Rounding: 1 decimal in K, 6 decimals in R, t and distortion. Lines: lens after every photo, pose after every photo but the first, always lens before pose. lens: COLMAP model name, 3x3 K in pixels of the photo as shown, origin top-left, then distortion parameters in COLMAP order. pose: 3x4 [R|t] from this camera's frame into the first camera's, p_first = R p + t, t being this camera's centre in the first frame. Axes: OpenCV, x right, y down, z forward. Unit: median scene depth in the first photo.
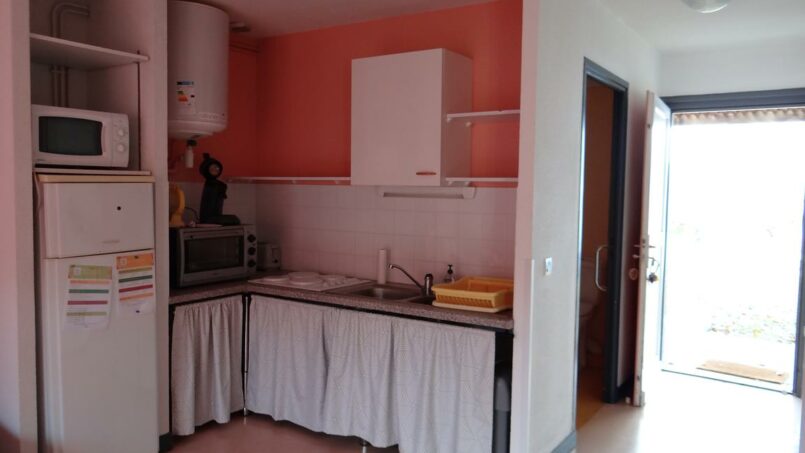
lens RADIAL K [[632.6, 0, 402.5], [0, 632.6, 226.5], [0, 0, 1]] dist [-0.004035, 0.005084]
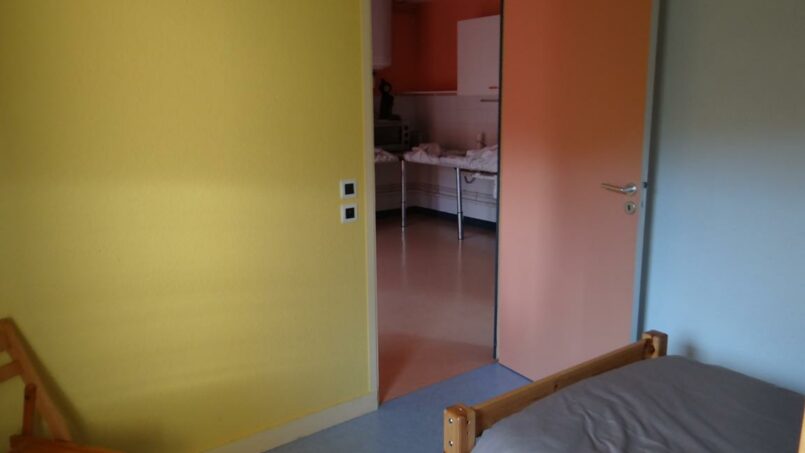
lens RADIAL K [[632.6, 0, 402.5], [0, 632.6, 226.5], [0, 0, 1]] dist [-0.004035, 0.005084]
pose [[0.939091, 0.043249, -0.340937, 0.349836], [0.003814, 0.990677, 0.136177, 0.049270], [0.343648, -0.129183, 0.930171, -0.648504]]
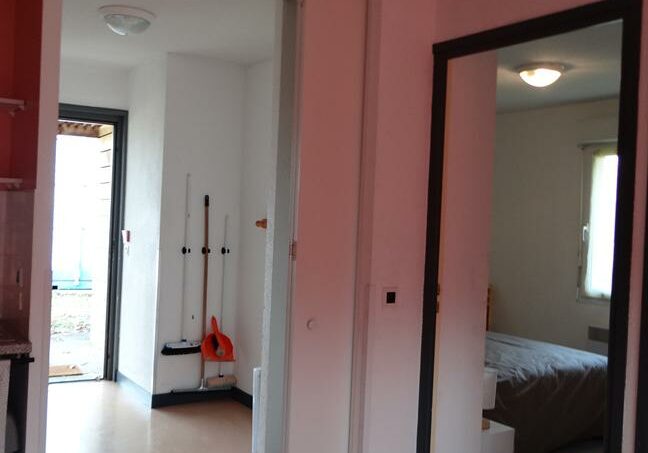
lens RADIAL K [[681.9, 0, 325.2], [0, 681.9, 219.3], [0, 0, 1]] dist [-0.000808, 0.010848]
pose [[0.389410, -0.005600, 0.921048, -0.382820], [0.021945, 0.999754, -0.003200, -0.006076], [-0.920803, 0.021458, 0.389437, 0.185096]]
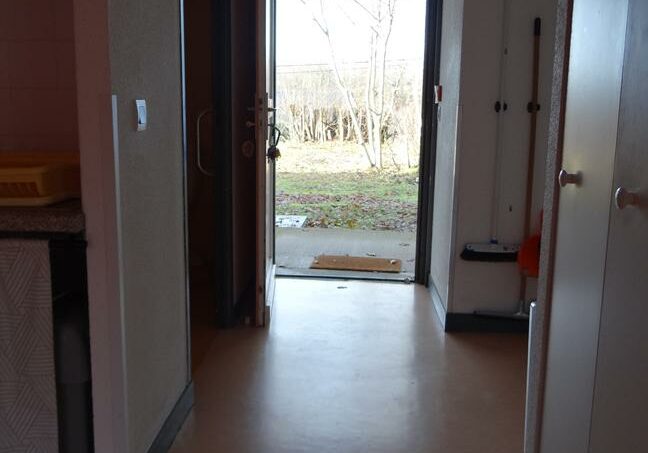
lens RADIAL K [[681.9, 0, 325.2], [0, 681.9, 219.3], [0, 0, 1]] dist [-0.000808, 0.010848]
pose [[0.860096, -0.091012, 0.501947, 0.045646], [0.031225, 0.991504, 0.126273, 0.062629], [-0.509175, -0.092933, 0.855631, 0.297584]]
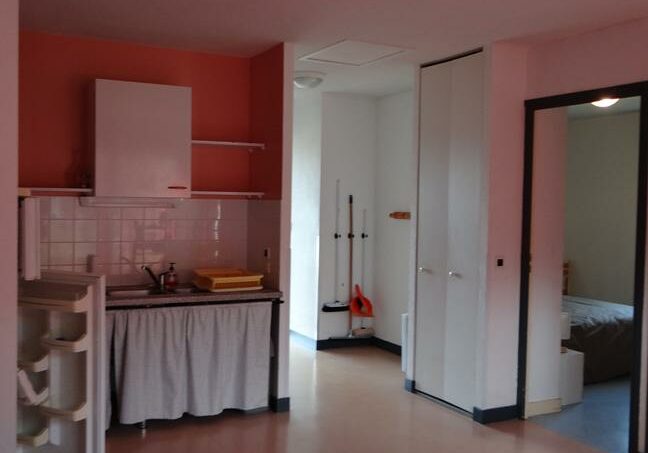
lens RADIAL K [[681.9, 0, 325.2], [0, 681.9, 219.3], [0, 0, 1]] dist [-0.000808, 0.010848]
pose [[0.488166, -0.032951, 0.872129, -0.818097], [0.042560, 0.998997, 0.013921, -0.024766], [-0.871713, 0.030322, 0.489078, 0.099894]]
